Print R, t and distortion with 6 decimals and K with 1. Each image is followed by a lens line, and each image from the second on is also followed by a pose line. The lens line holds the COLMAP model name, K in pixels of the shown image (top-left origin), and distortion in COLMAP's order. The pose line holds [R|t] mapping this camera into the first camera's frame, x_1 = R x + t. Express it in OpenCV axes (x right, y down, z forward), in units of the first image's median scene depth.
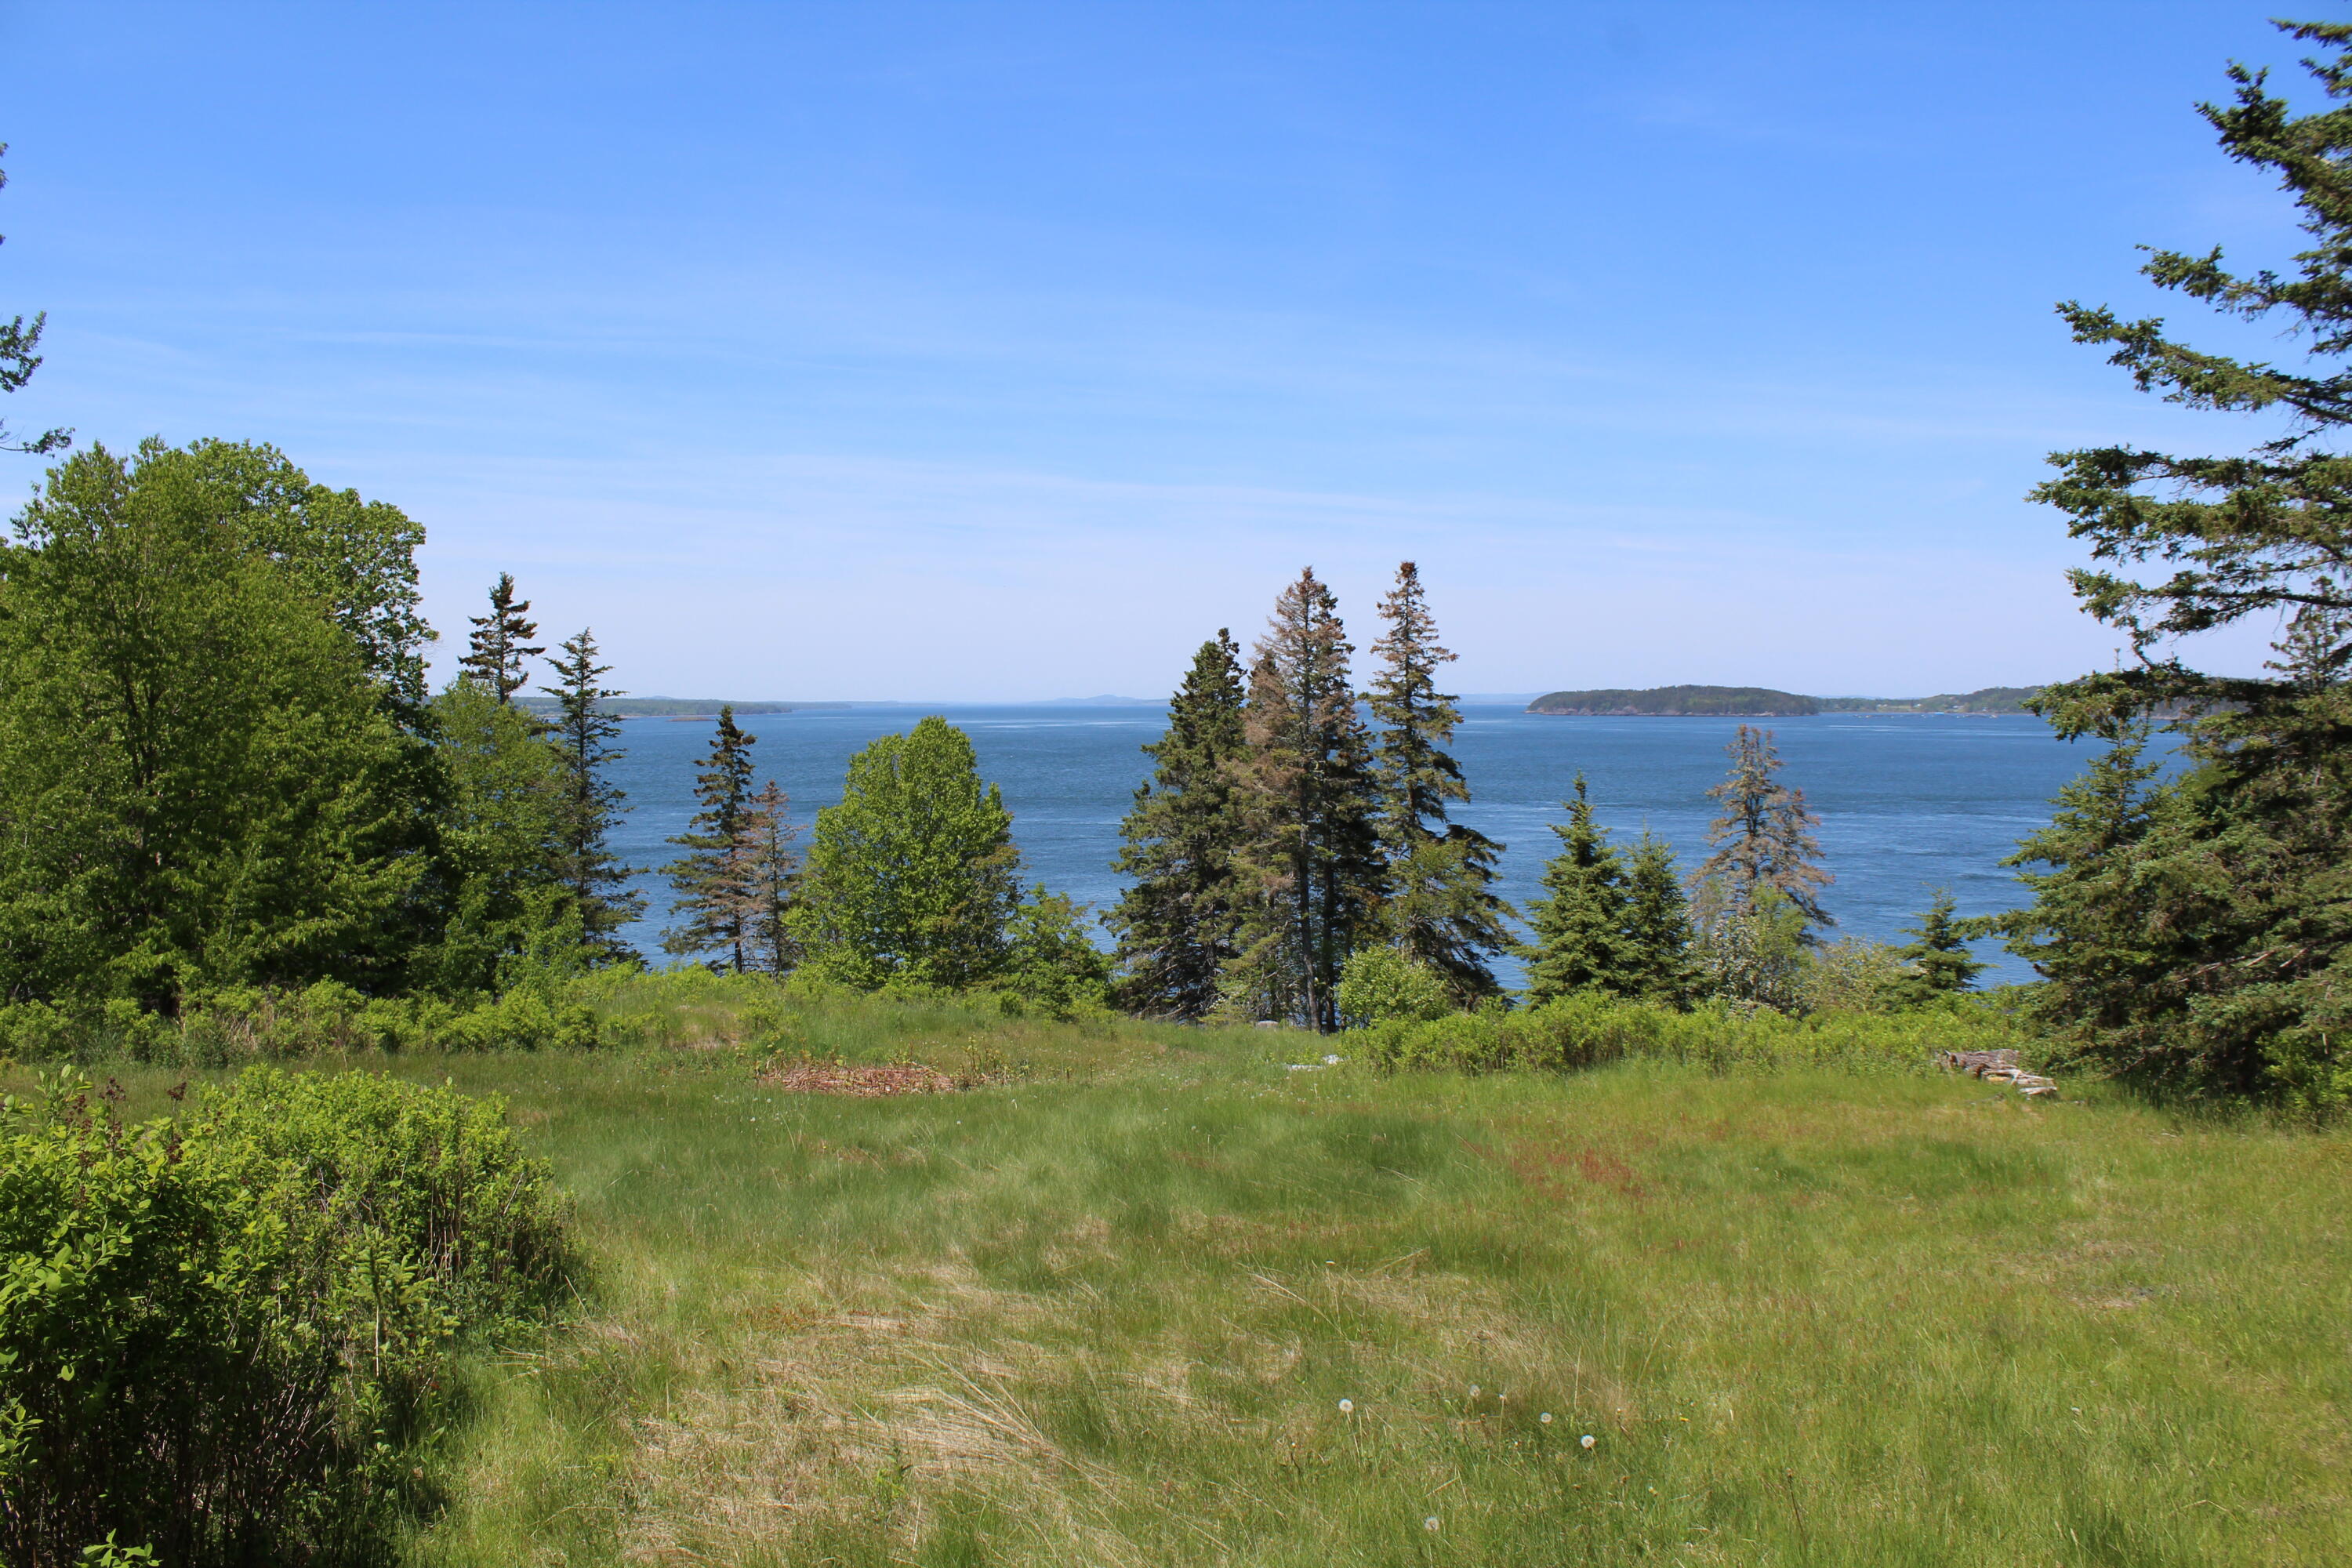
lens RADIAL K [[1966.9, 0, 1171.1], [0, 1966.9, 768.5], [0, 0, 1]] dist [-0.121273, 0.096640]
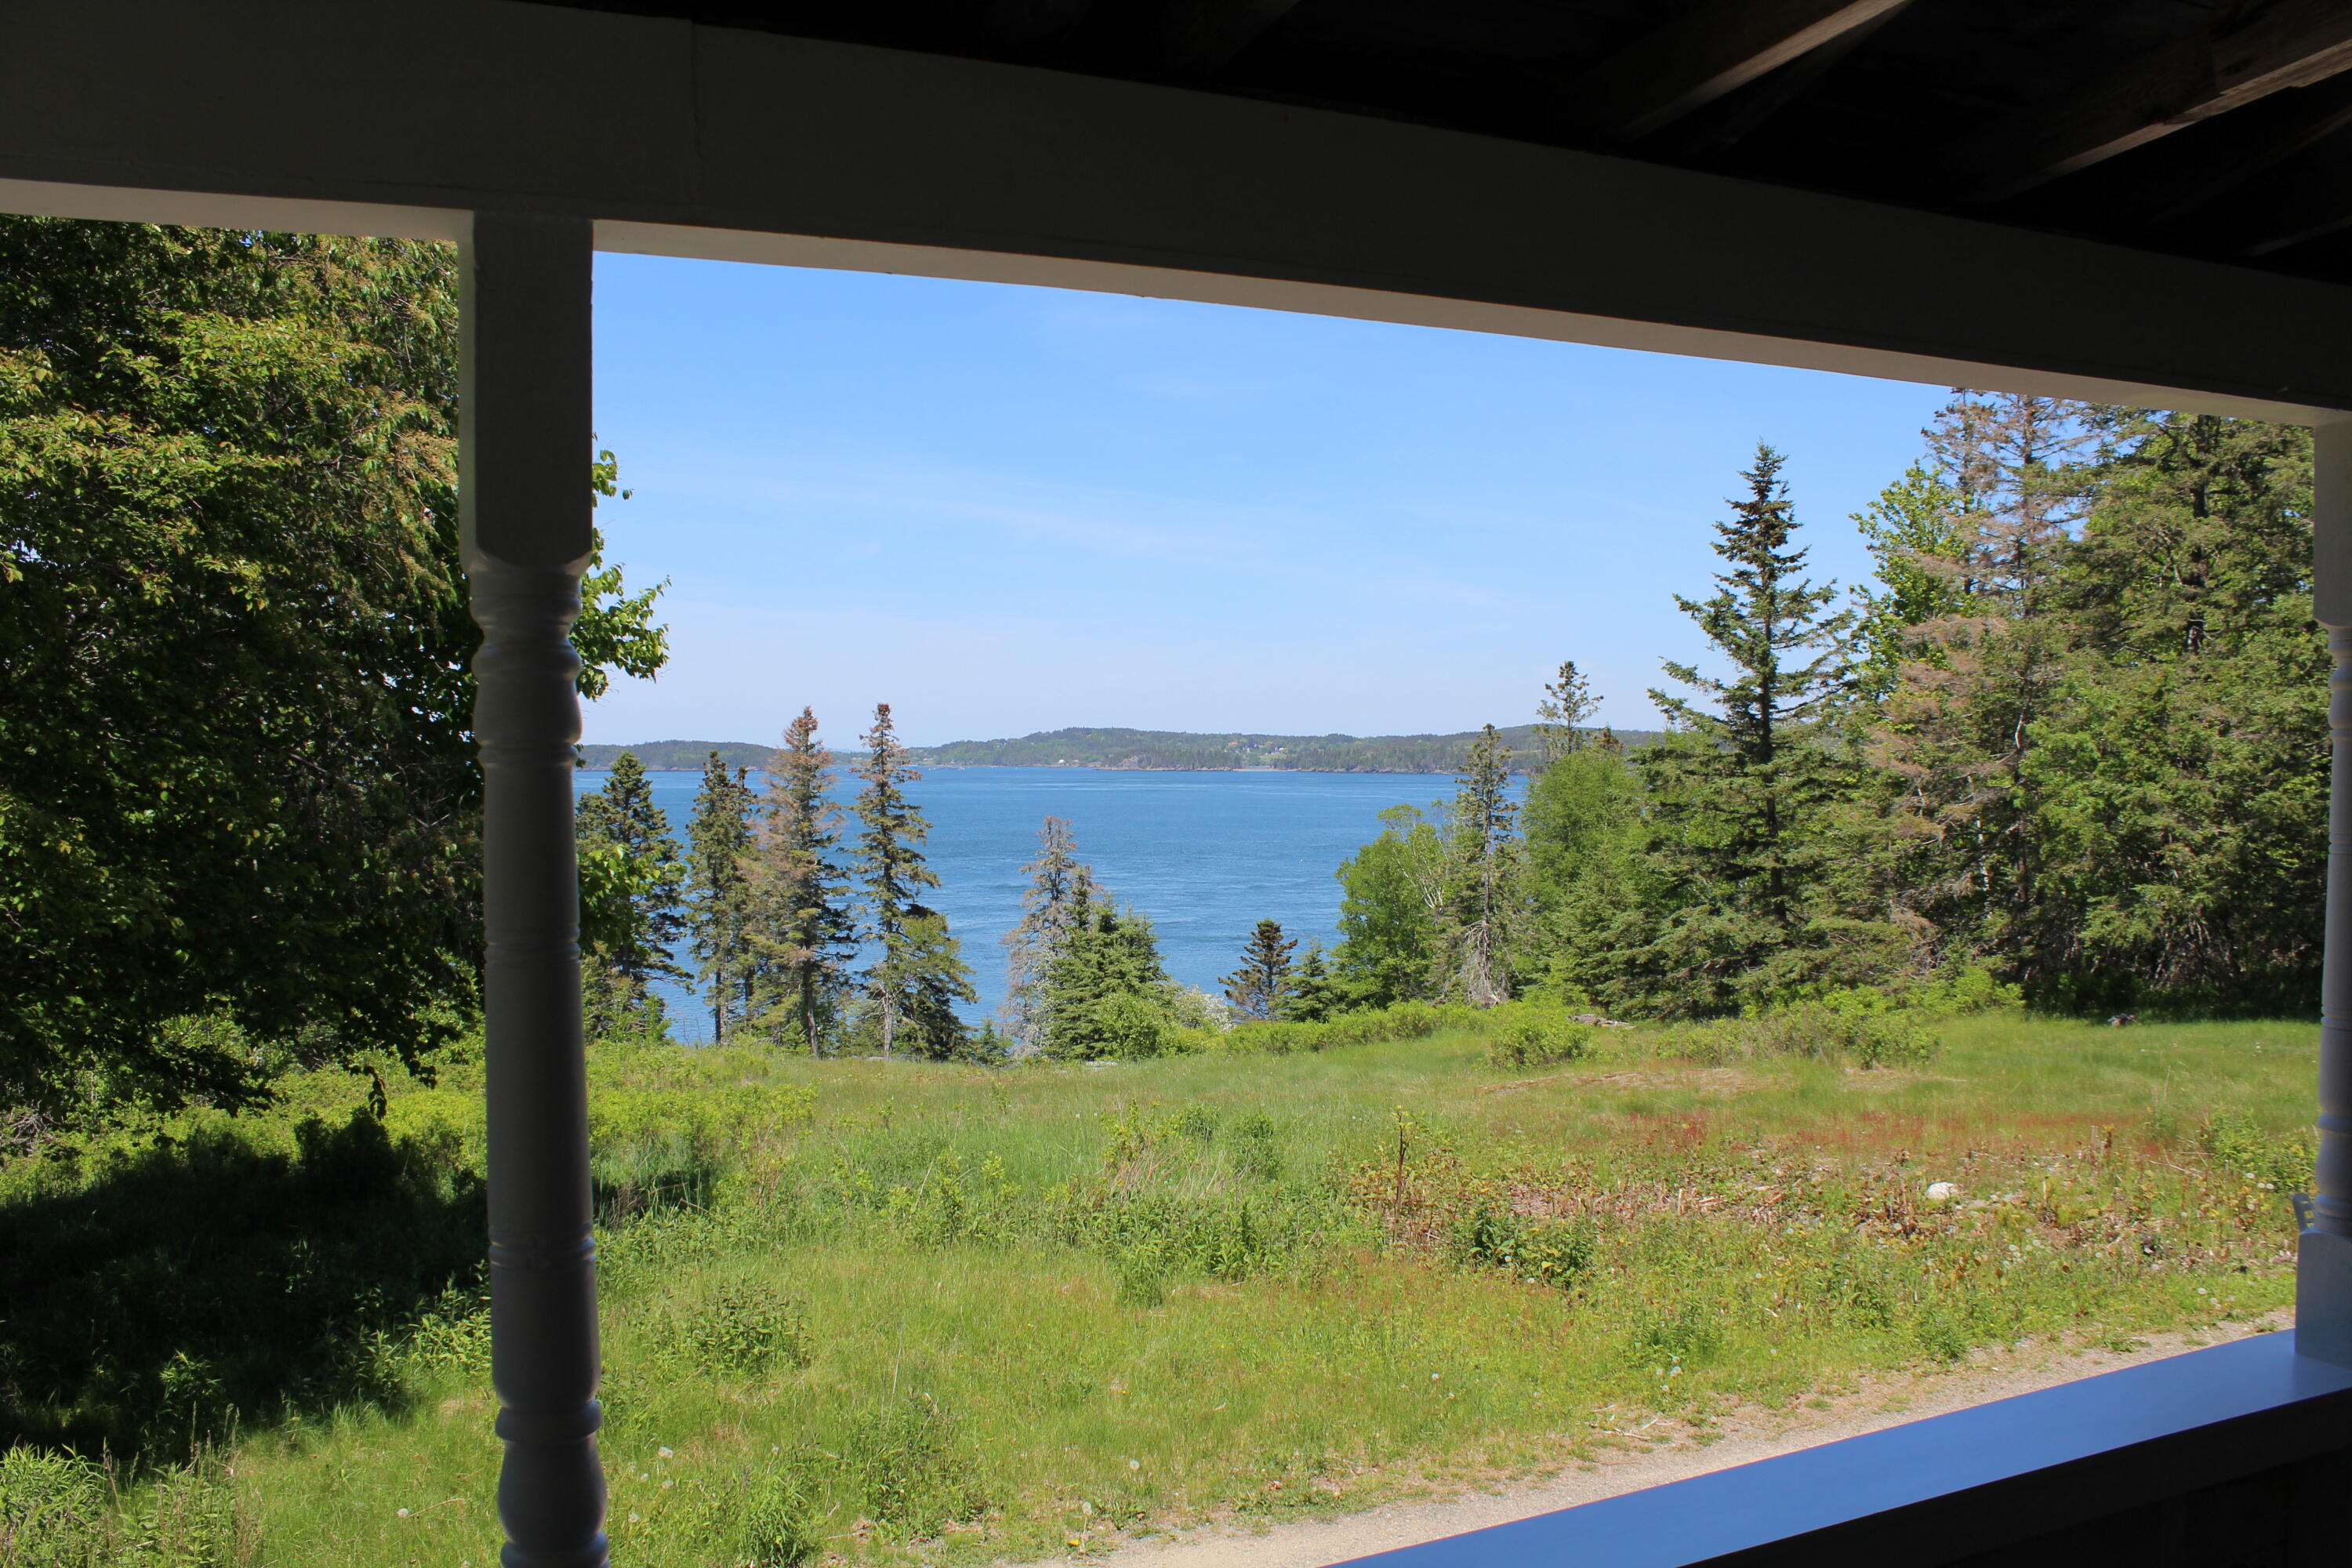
lens RADIAL K [[1966.9, 0, 1191.8], [0, 1966.9, 788.9], [0, 0, 1]] dist [-0.121273, 0.096640]
pose [[0.867327, -0.010557, 0.497626, -0.464671], [0.019075, 0.999746, -0.012037, -0.038992], [-0.497373, 0.019932, 0.867308, -0.304698]]
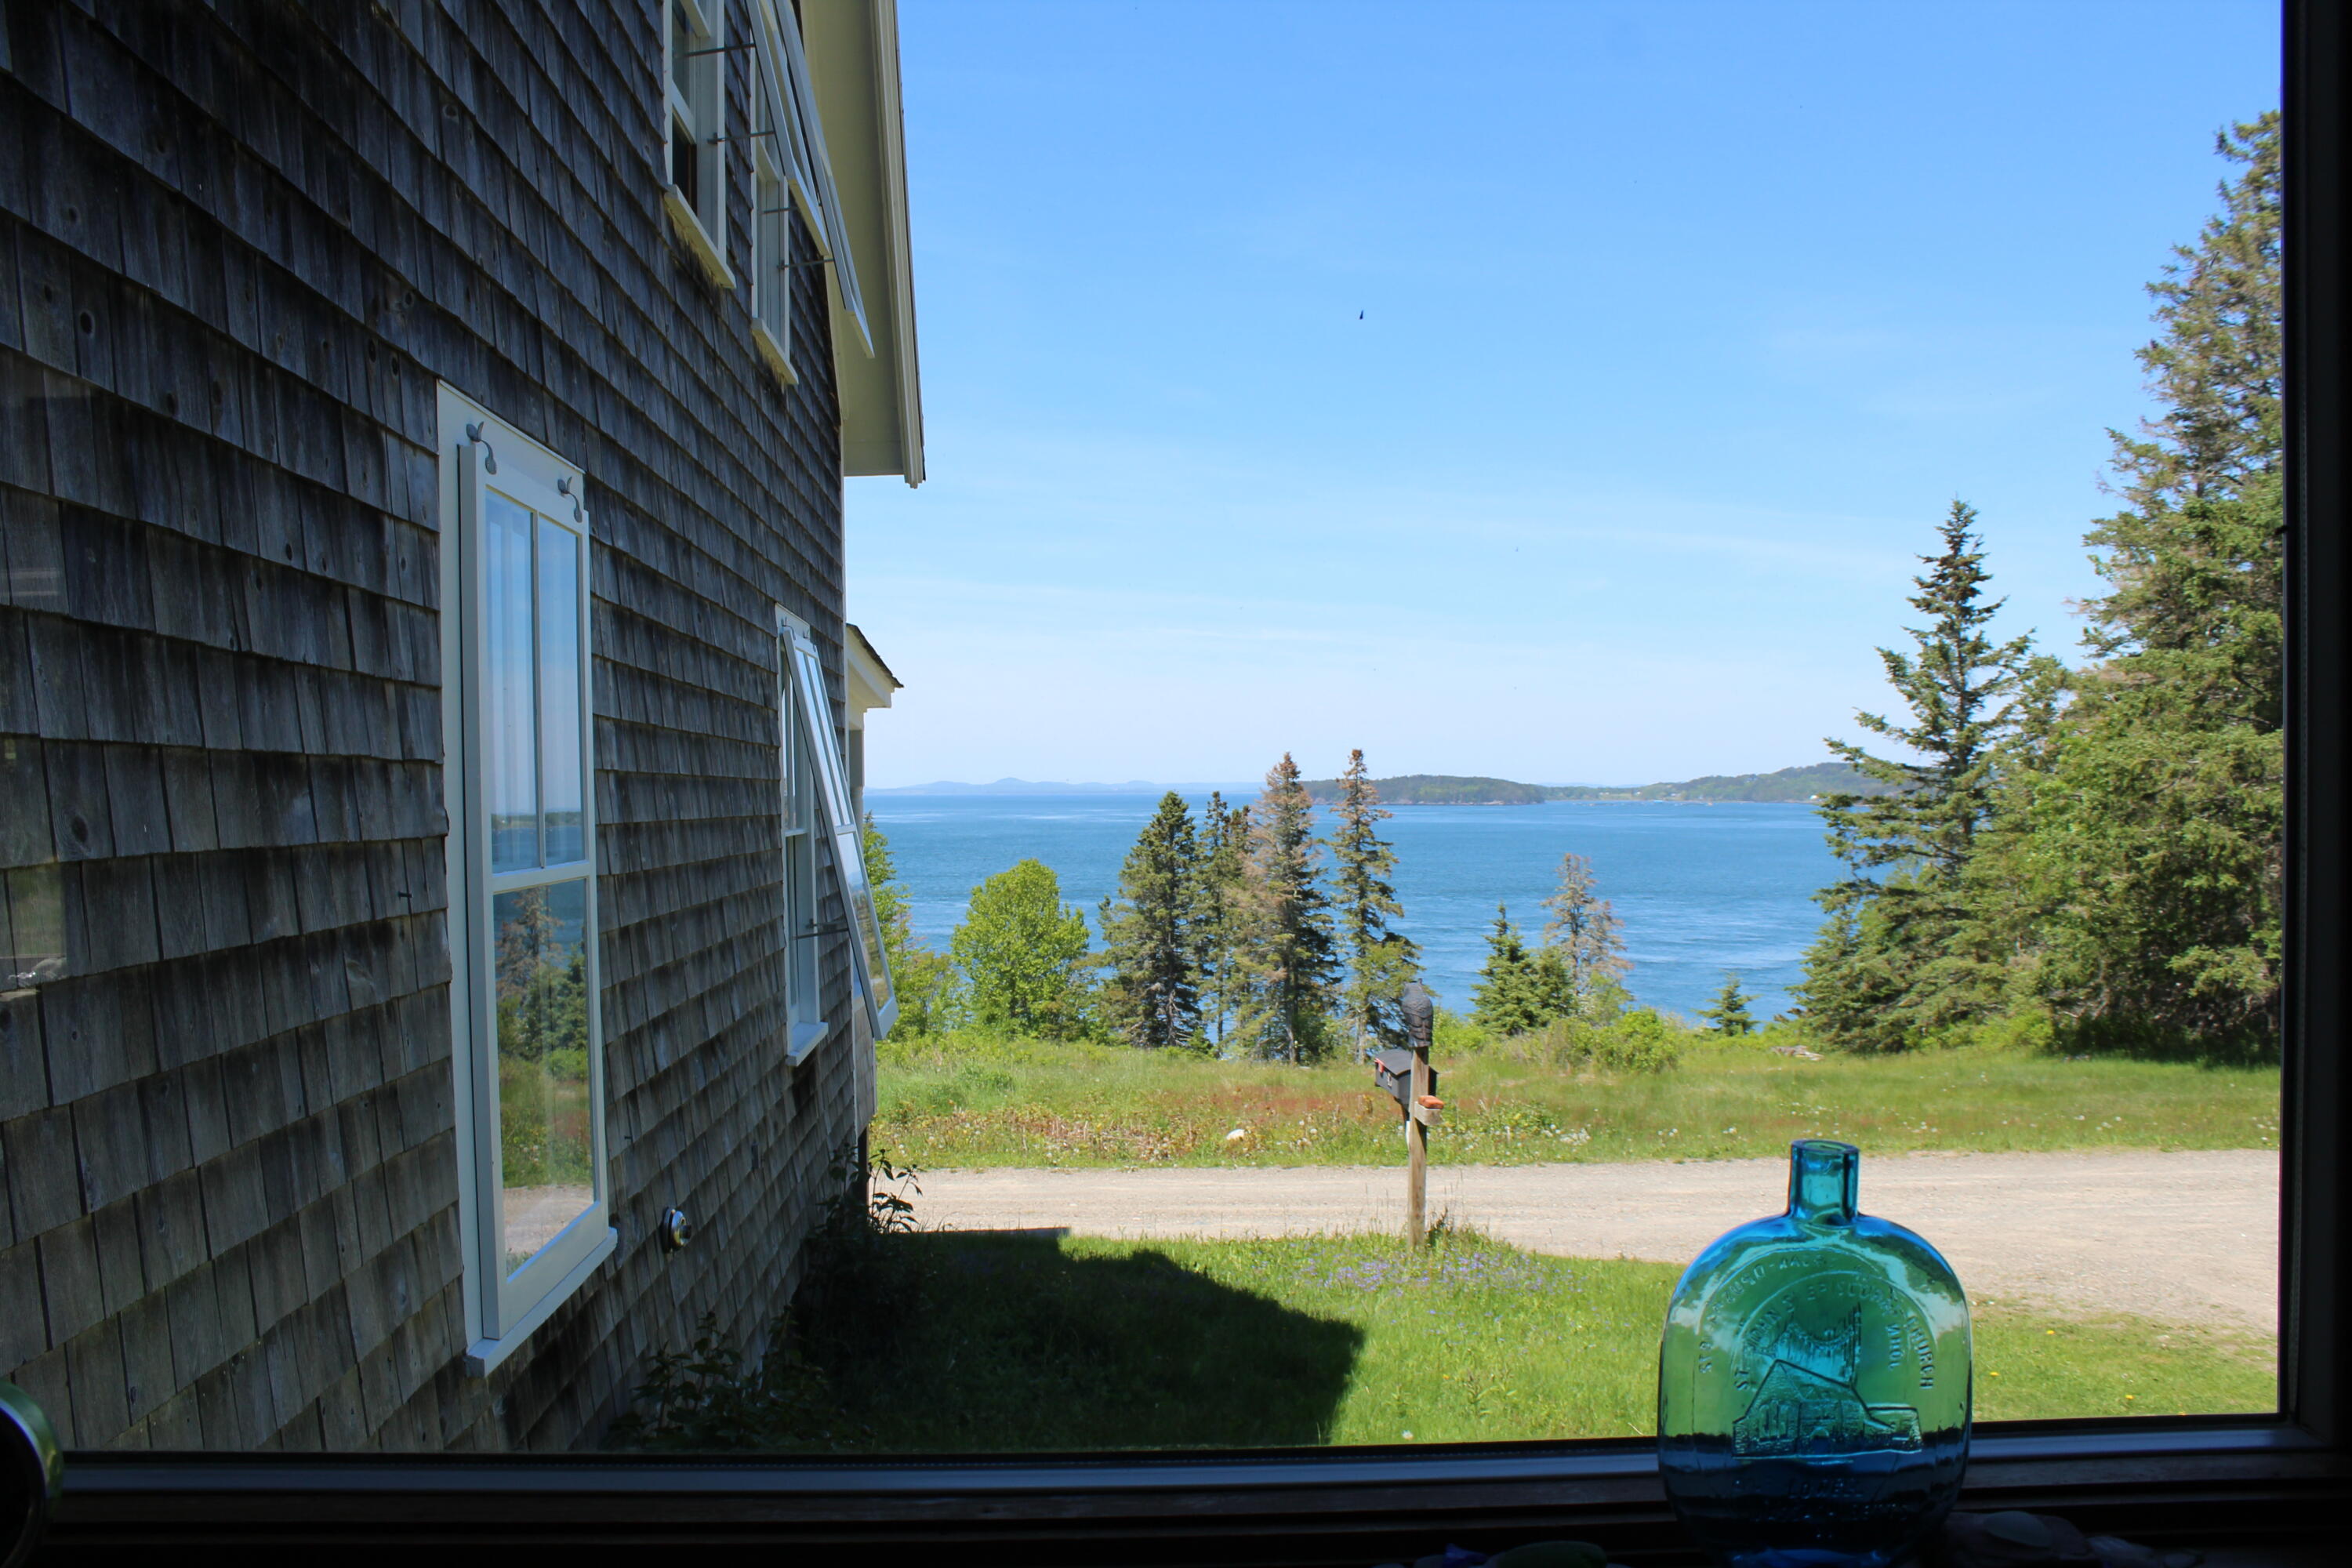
lens RADIAL K [[1966.9, 0, 1178.5], [0, 1966.9, 799.1], [0, 0, 1]] dist [-0.121273, 0.096640]
pose [[0.990595, -0.001364, 0.136823, -0.271376], [0.005463, 0.999547, -0.029588, -0.036126], [-0.136721, 0.030057, 0.990154, -0.526198]]
